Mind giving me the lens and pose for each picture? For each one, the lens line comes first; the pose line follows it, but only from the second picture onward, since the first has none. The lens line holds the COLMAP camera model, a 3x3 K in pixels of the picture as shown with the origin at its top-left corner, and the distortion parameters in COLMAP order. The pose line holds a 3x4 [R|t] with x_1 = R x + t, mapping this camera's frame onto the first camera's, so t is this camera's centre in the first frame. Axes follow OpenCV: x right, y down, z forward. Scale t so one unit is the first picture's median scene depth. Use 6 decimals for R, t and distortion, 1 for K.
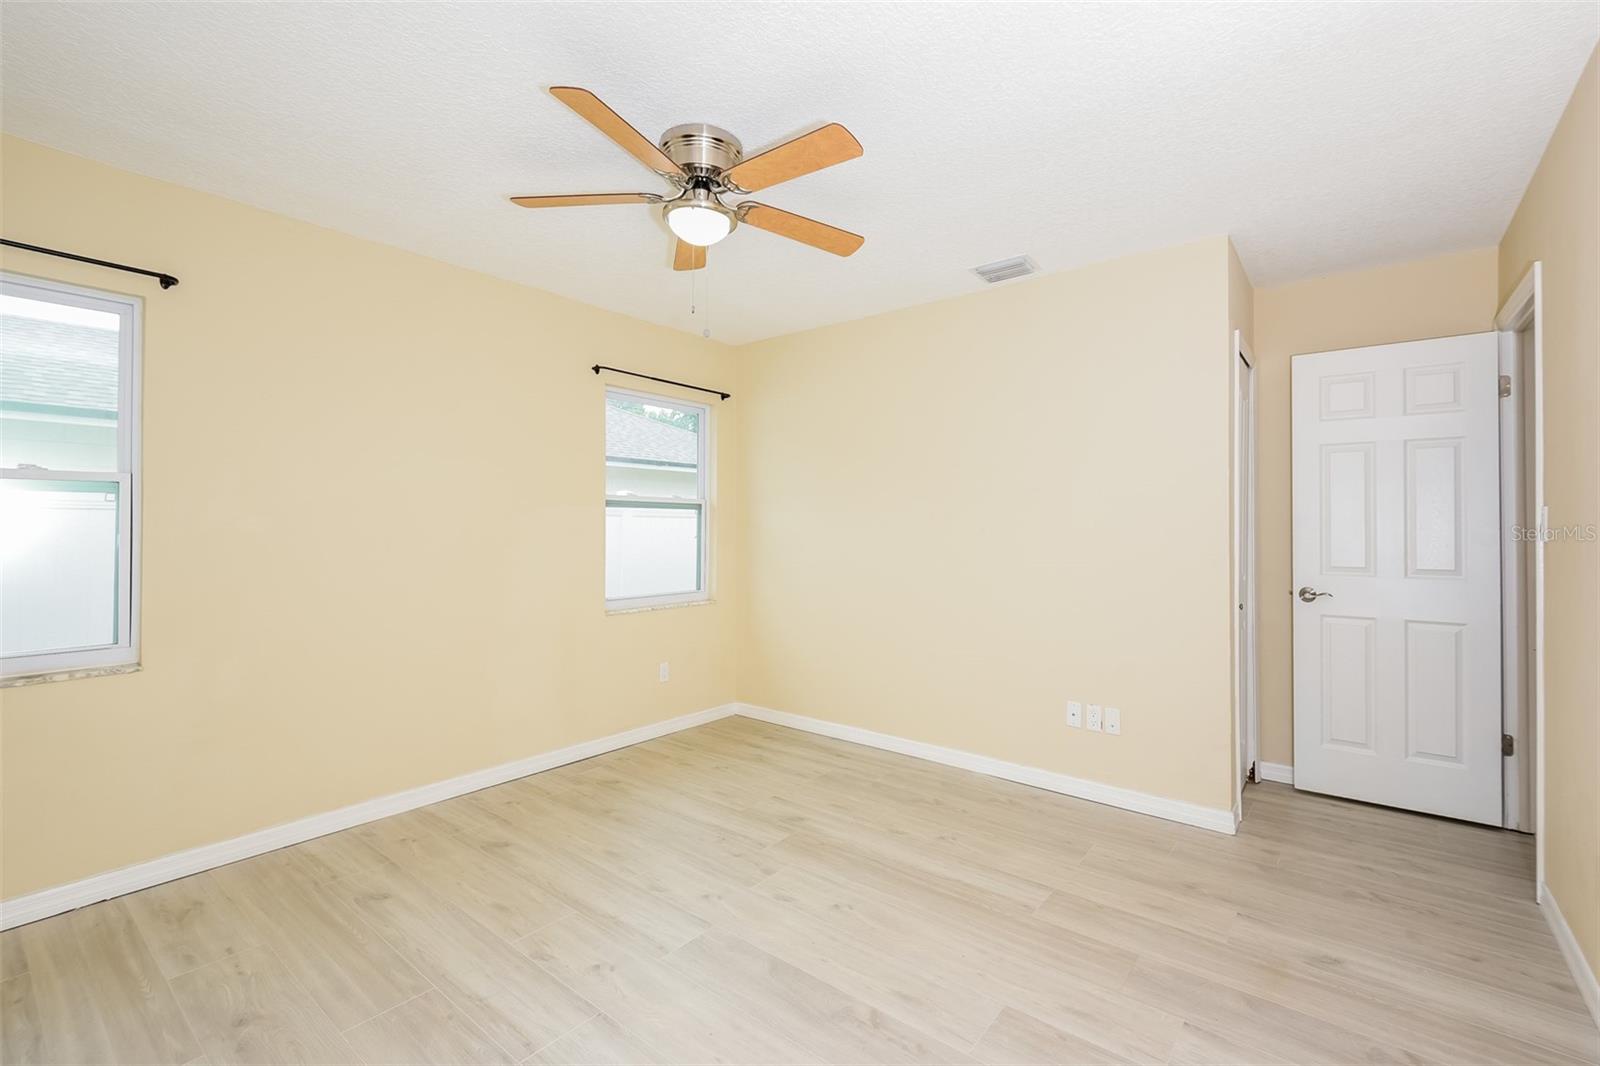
lens RADIAL K [[702.9, 0, 807.0], [0, 702.9, 518.1], [0, 0, 1]] dist [0.029410, -0.017773]
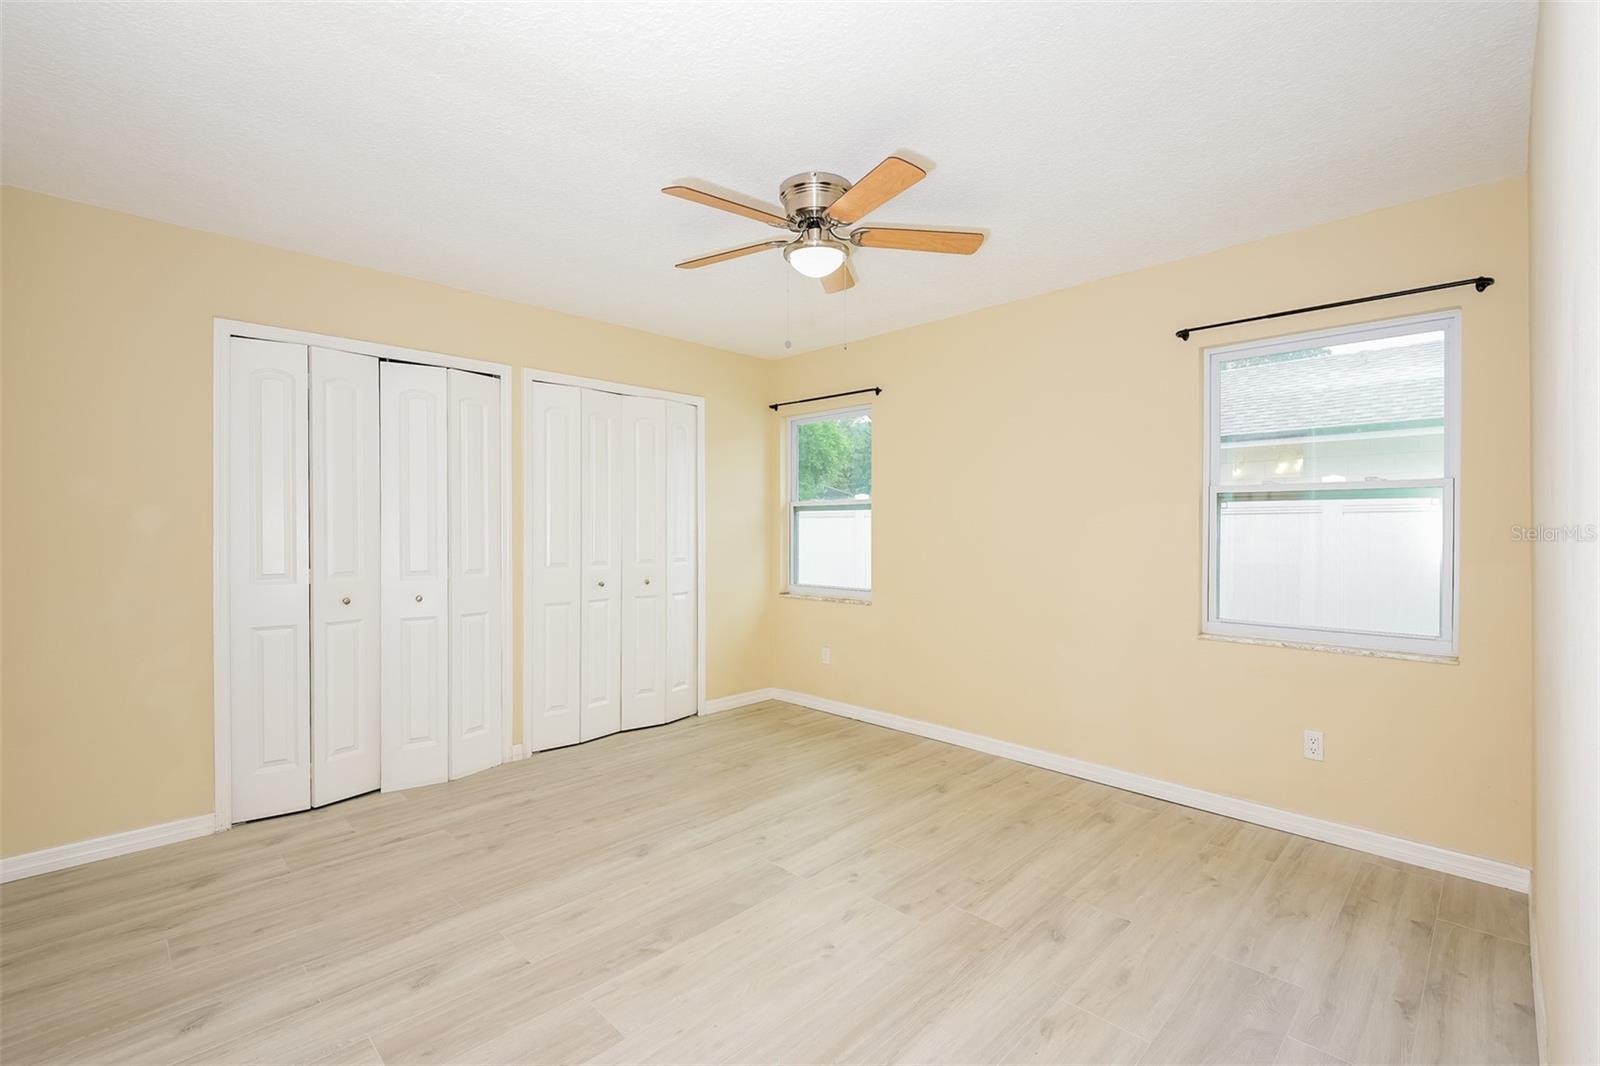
lens RADIAL K [[746.1, 0, 834.2], [0, 746.1, 533.4], [0, 0, 1]] dist [0.003211, 0.000094]
pose [[-0.111904, 0.007916, -0.993688, 0.679258], [0.007283, 0.999948, 0.007146, 0.011228], [0.993692, -0.006437, -0.111955, 0.773531]]
